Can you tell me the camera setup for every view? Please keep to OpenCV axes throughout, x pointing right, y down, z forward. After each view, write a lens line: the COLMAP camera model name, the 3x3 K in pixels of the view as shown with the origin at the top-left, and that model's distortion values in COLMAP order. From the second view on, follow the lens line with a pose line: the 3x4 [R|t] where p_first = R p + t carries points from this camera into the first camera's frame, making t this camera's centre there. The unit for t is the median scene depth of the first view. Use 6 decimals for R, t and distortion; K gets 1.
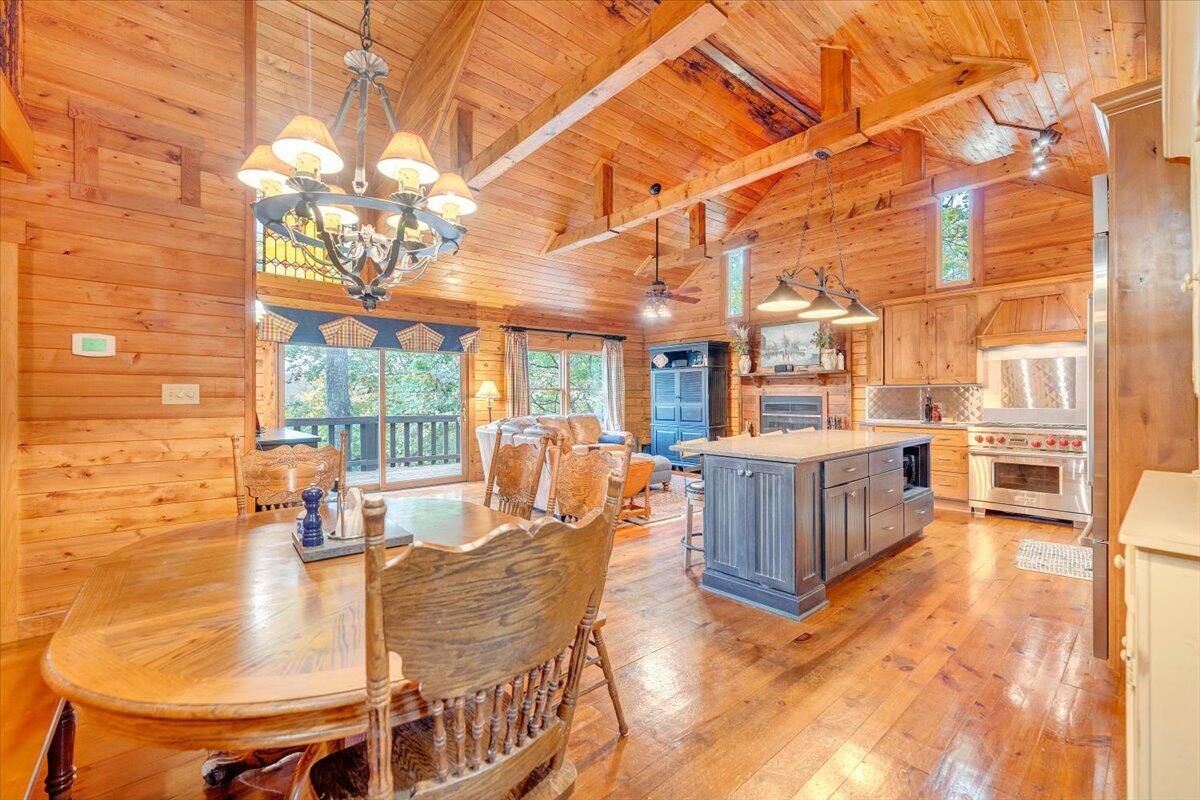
lens RADIAL K [[501.8, 0, 614.5], [0, 501.8, 400.1], [0, 0, 1]] dist [0.002254, -0.000011]
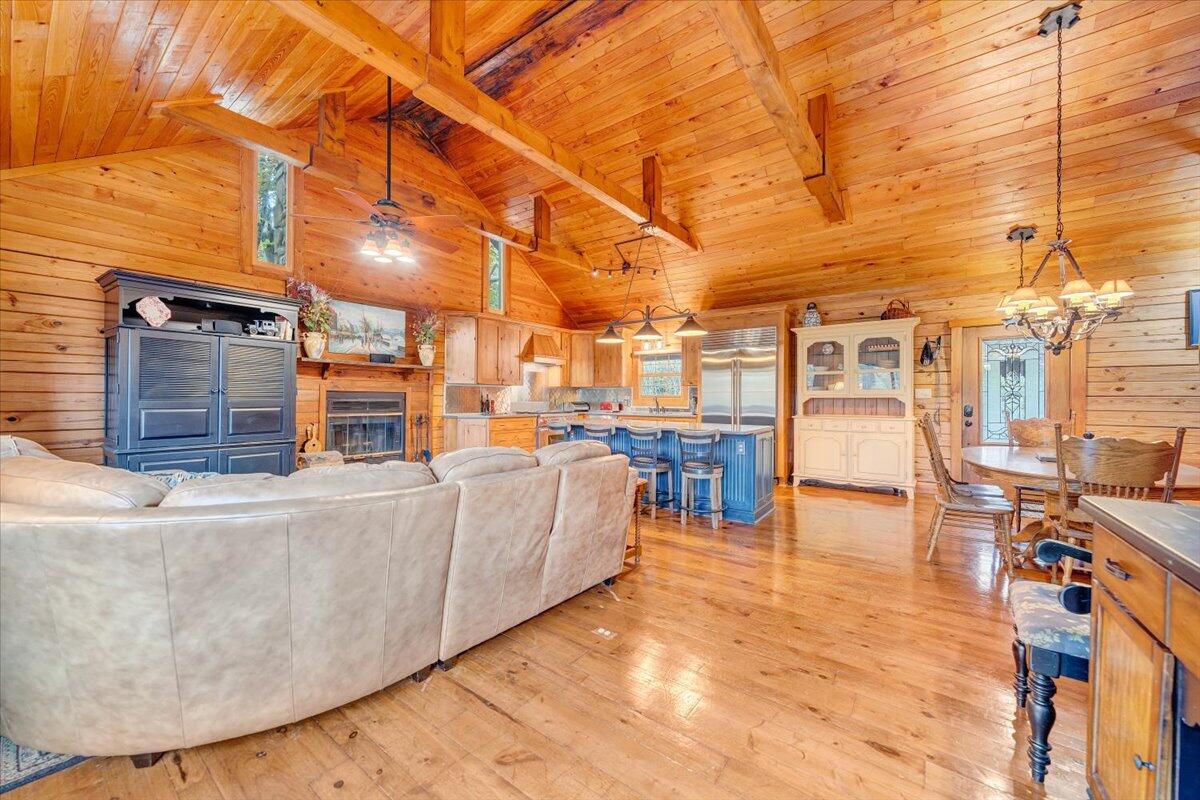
lens RADIAL K [[432.5, 0, 600.0], [0, 432.5, 400.0], [0, 0, 1]] dist [-0.002159, -0.000205]
pose [[-0.205252, -0.006956, 0.978684, -0.524731], [-0.000036, 0.999975, 0.007099, 0.001066], [-0.978709, 0.001422, -0.205247, 0.932215]]
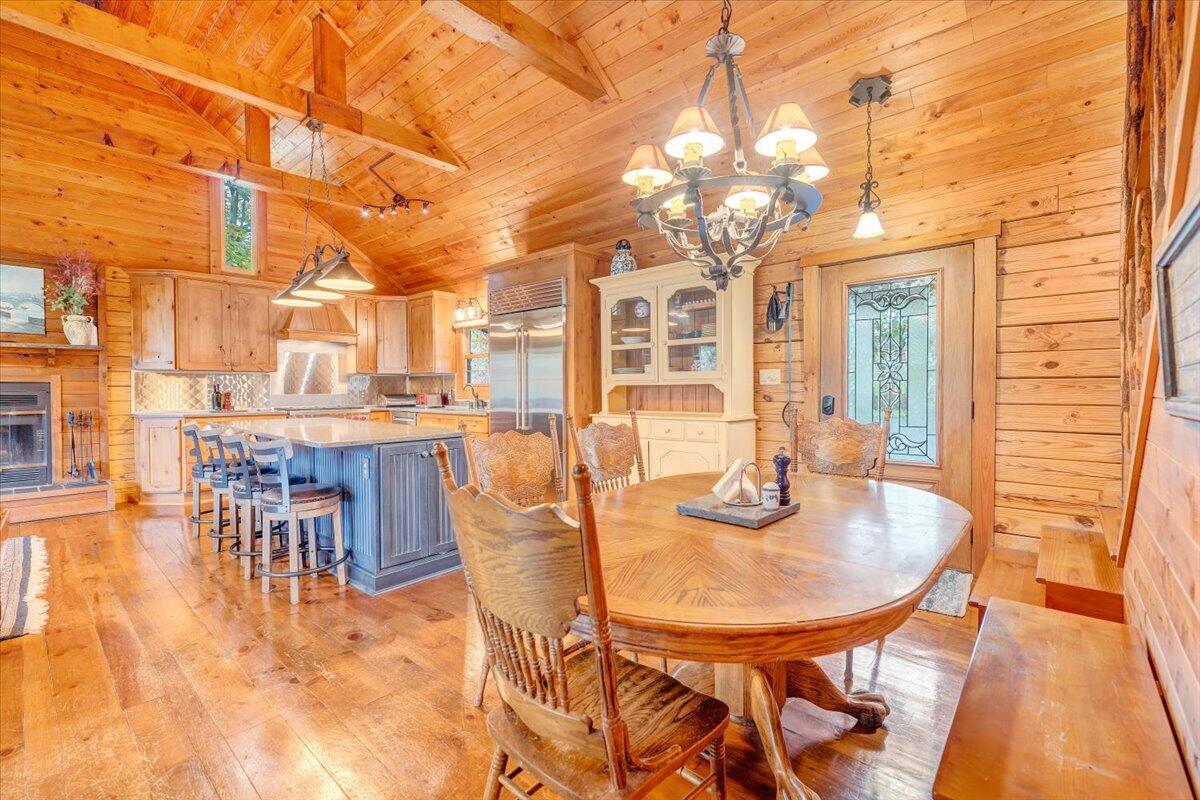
lens RADIAL K [[501.8, 0, 614.5], [0, 501.8, 400.1], [0, 0, 1]] dist [0.002254, -0.000011]
pose [[-0.118686, -0.024610, 0.992627, -0.404440], [0.007842, 0.999638, 0.025722, 0.005558], [-0.992901, 0.010837, -0.118450, 0.371462]]
